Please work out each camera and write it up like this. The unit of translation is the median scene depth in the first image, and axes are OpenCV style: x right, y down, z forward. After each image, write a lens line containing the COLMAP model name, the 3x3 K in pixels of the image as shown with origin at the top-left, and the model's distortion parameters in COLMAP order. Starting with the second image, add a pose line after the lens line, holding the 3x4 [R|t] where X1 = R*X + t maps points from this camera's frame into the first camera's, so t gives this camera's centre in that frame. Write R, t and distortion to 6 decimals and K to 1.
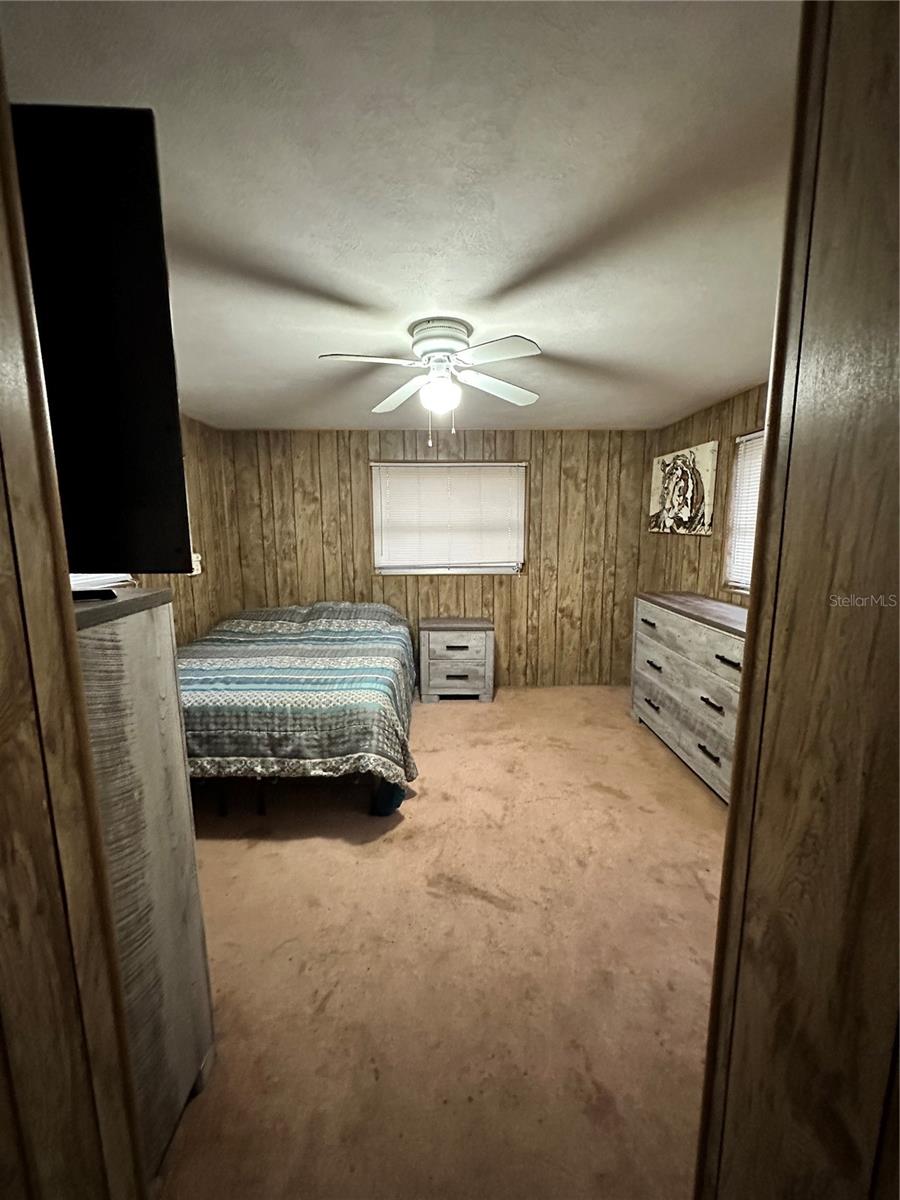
lens RADIAL K [[479.5, 0, 453.8], [0, 479.5, 600.7], [0, 0, 1]] dist [-0.006875, 0.001932]
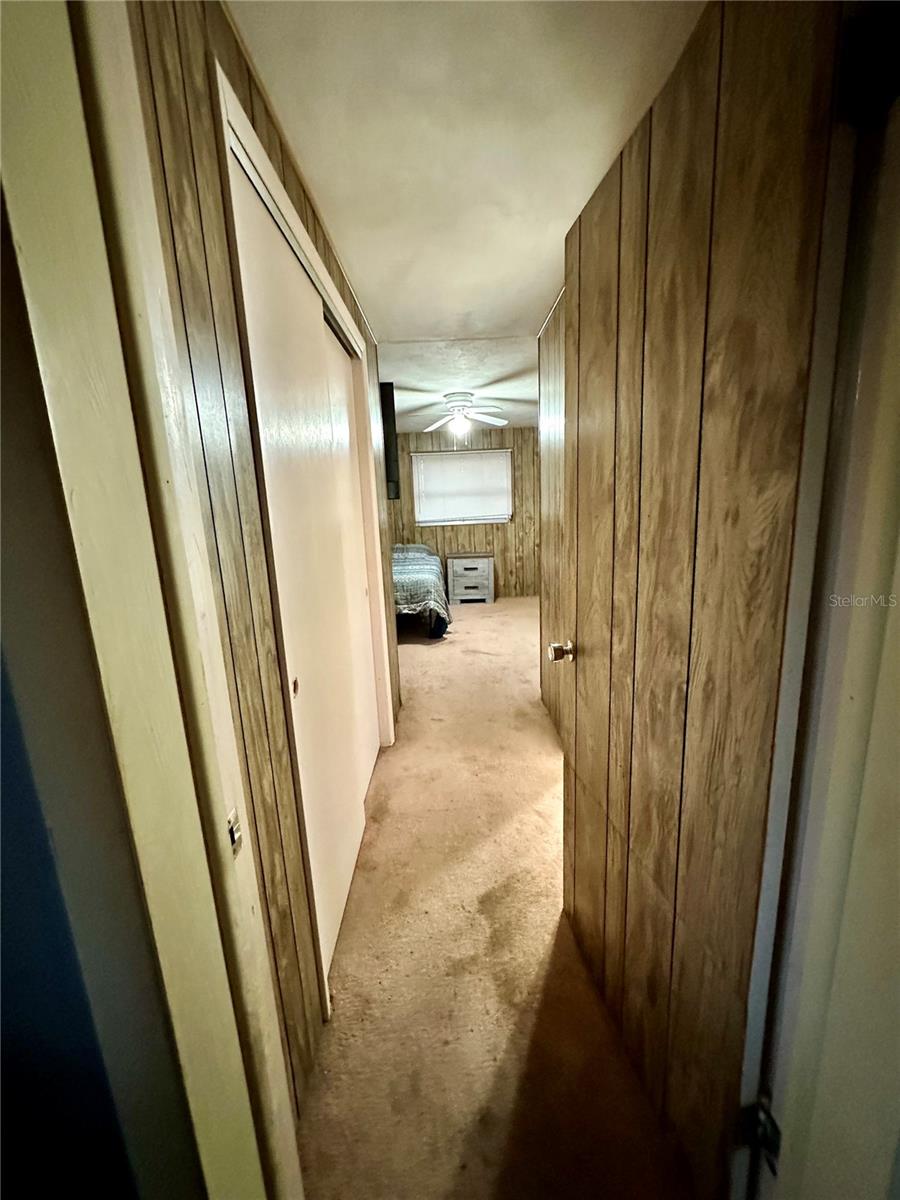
lens RADIAL K [[479.5, 0, 449.4], [0, 479.5, 599.6], [0, 0, 1]] dist [-0.006875, 0.001932]
pose [[0.998935, -0.034100, -0.031087, -0.017177], [0.035494, 0.998336, 0.045454, 0.119018], [0.029485, -0.046509, 0.998483, -0.572101]]
